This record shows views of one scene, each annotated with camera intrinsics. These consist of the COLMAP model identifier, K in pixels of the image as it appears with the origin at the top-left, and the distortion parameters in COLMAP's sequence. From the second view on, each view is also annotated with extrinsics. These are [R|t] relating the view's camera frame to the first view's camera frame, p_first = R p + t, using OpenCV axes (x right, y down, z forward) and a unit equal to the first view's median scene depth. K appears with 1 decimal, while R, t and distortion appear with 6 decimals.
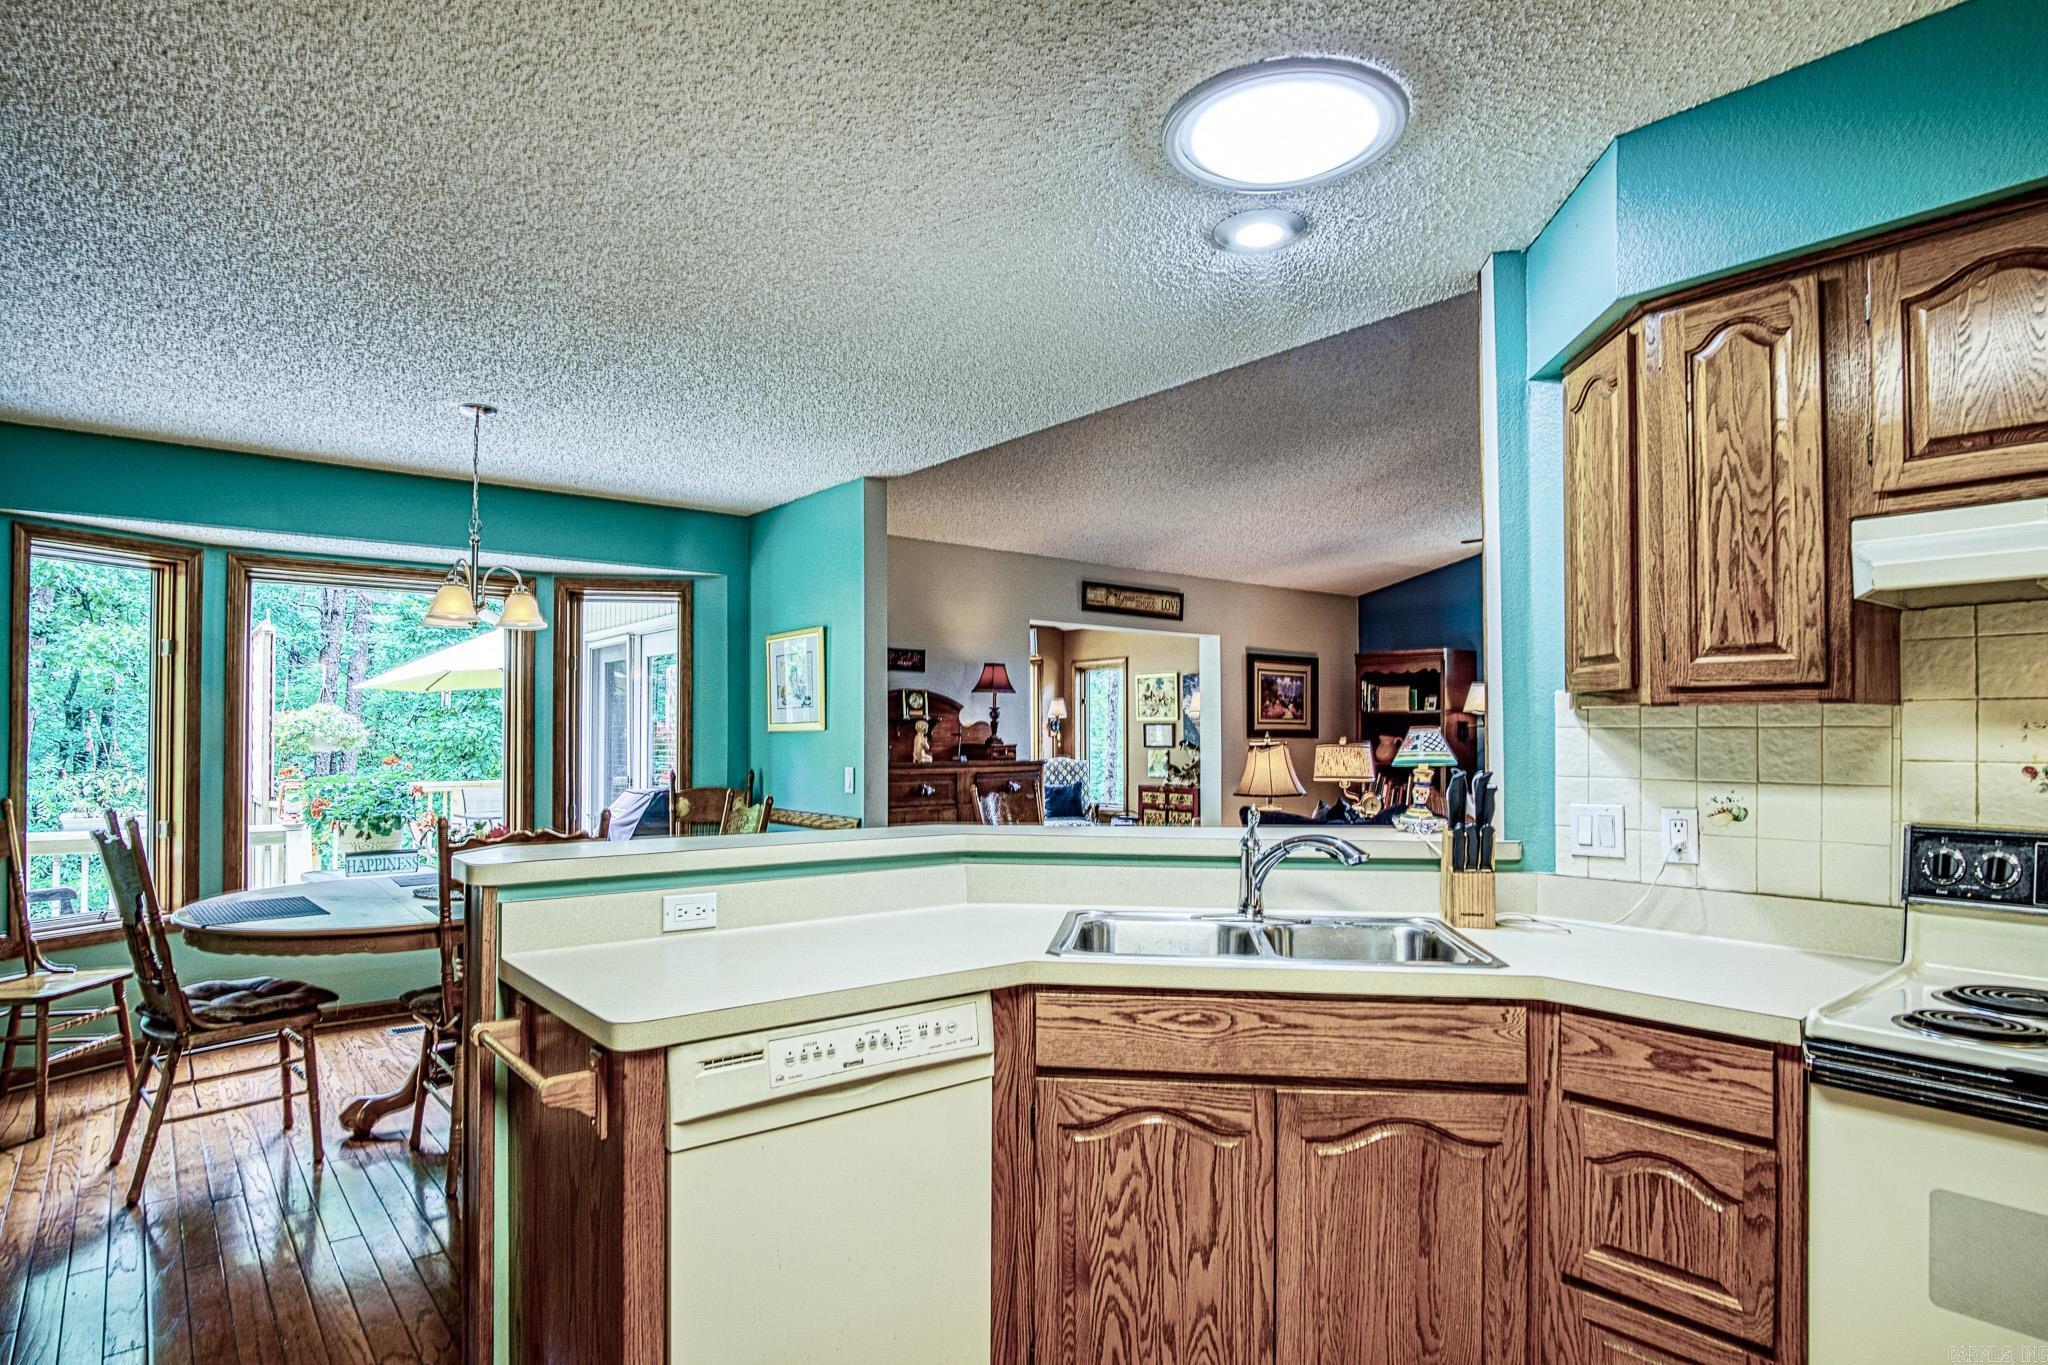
lens RADIAL K [[1139.8, 0, 1013.8], [0, 1139.8, 707.6], [0, 0, 1]] dist [-0.034409, 0.006201]
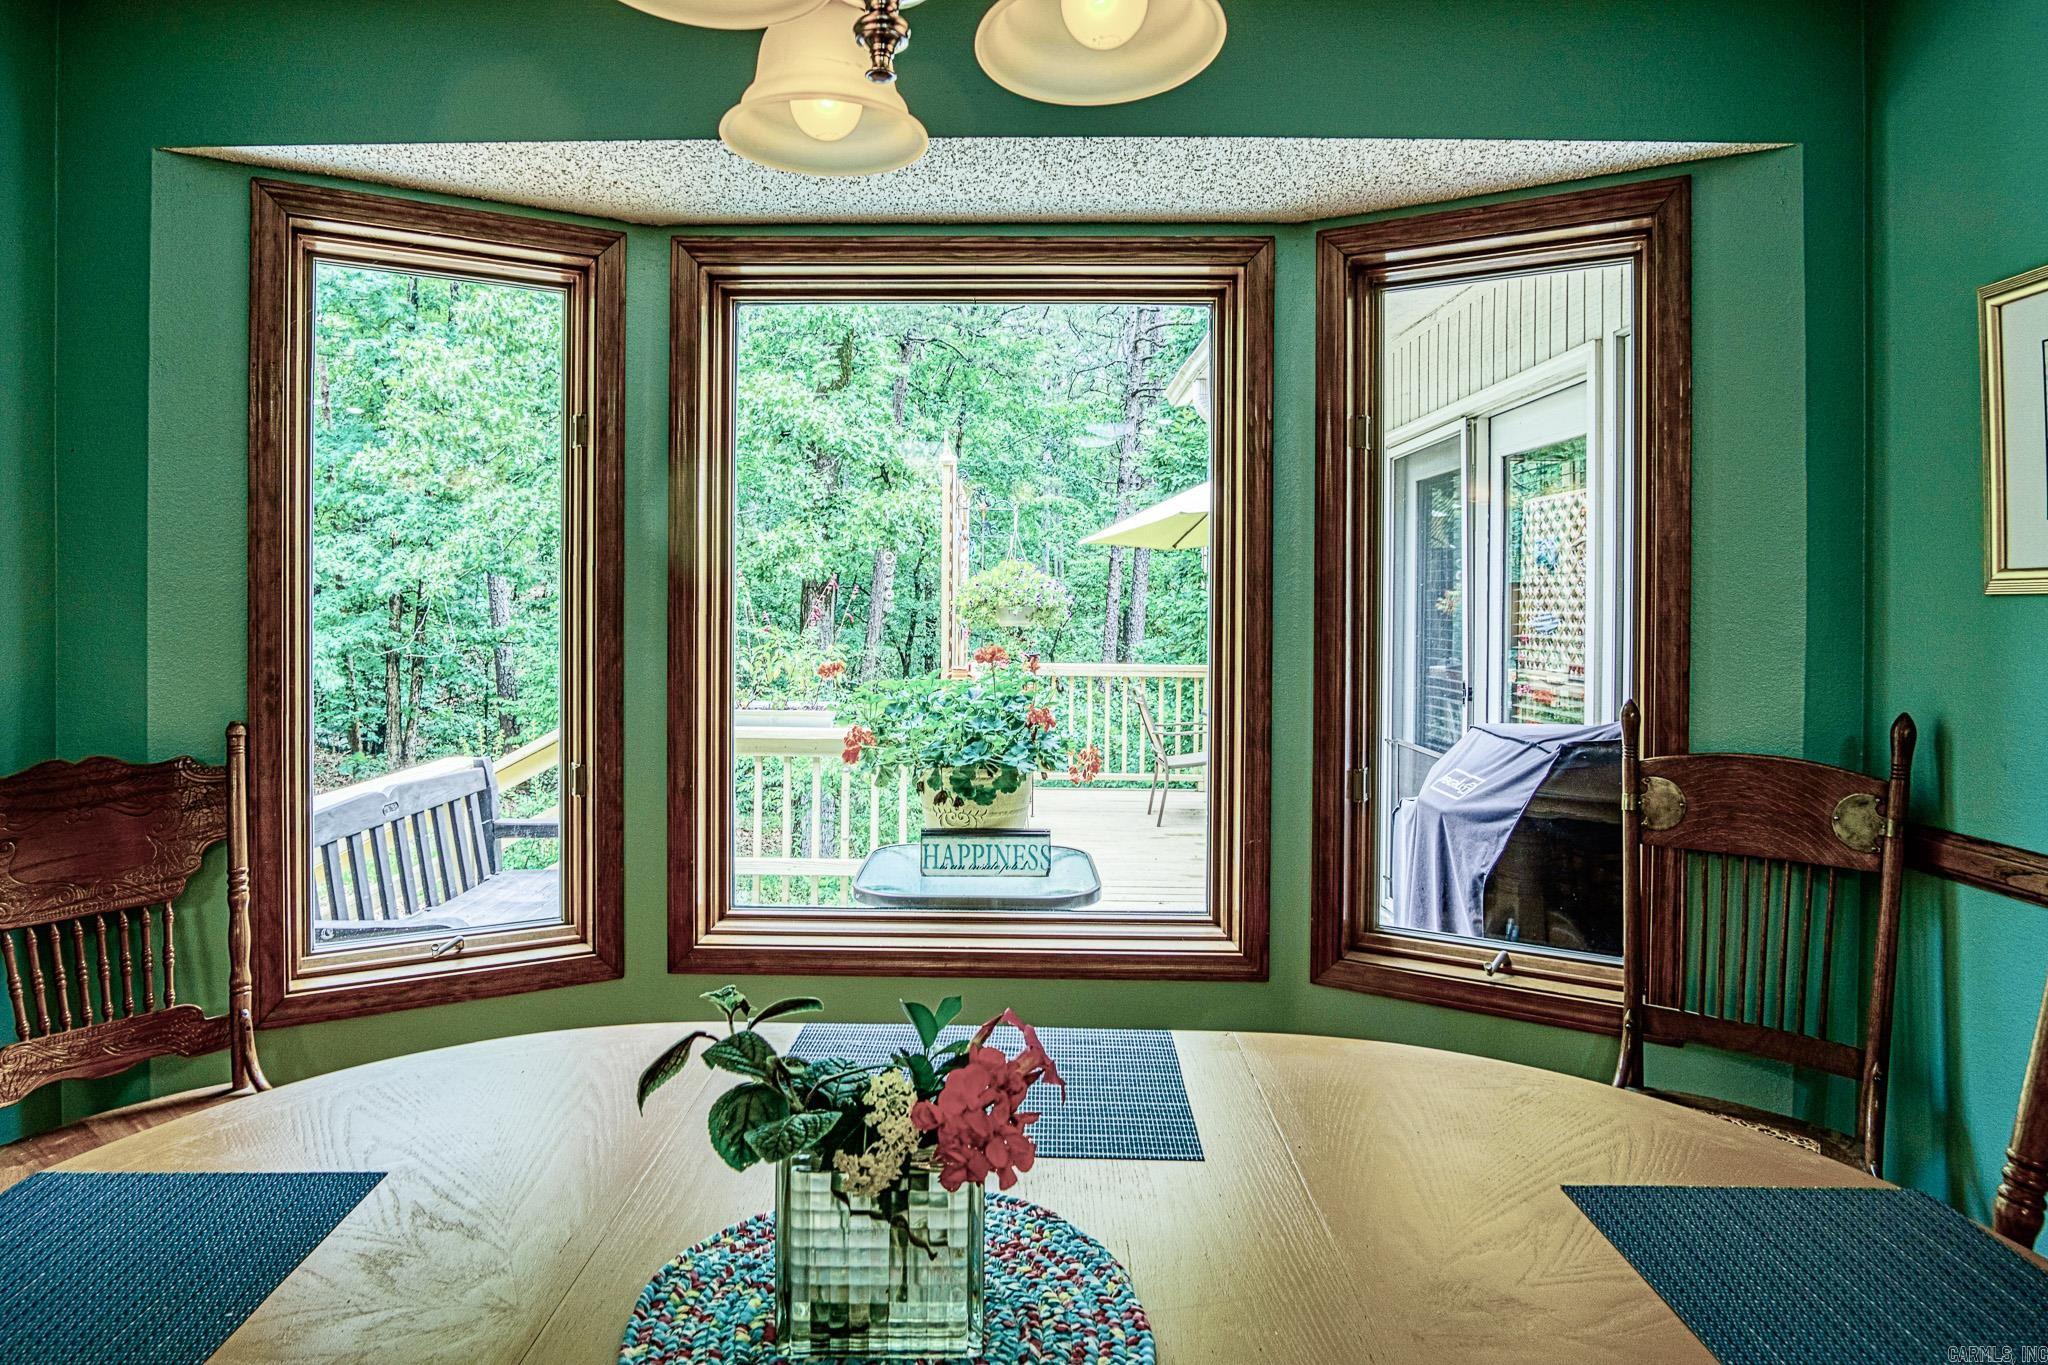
lens RADIAL K [[1139.8, 0, 954.7], [0, 1139.8, 629.5], [0, 0, 1]] dist [-0.034409, 0.006201]
pose [[0.755551, 0.019099, -0.654812, -0.238926], [0.008901, 0.999183, 0.039414, 0.016741], [0.655030, -0.035608, 0.754764, 0.612559]]
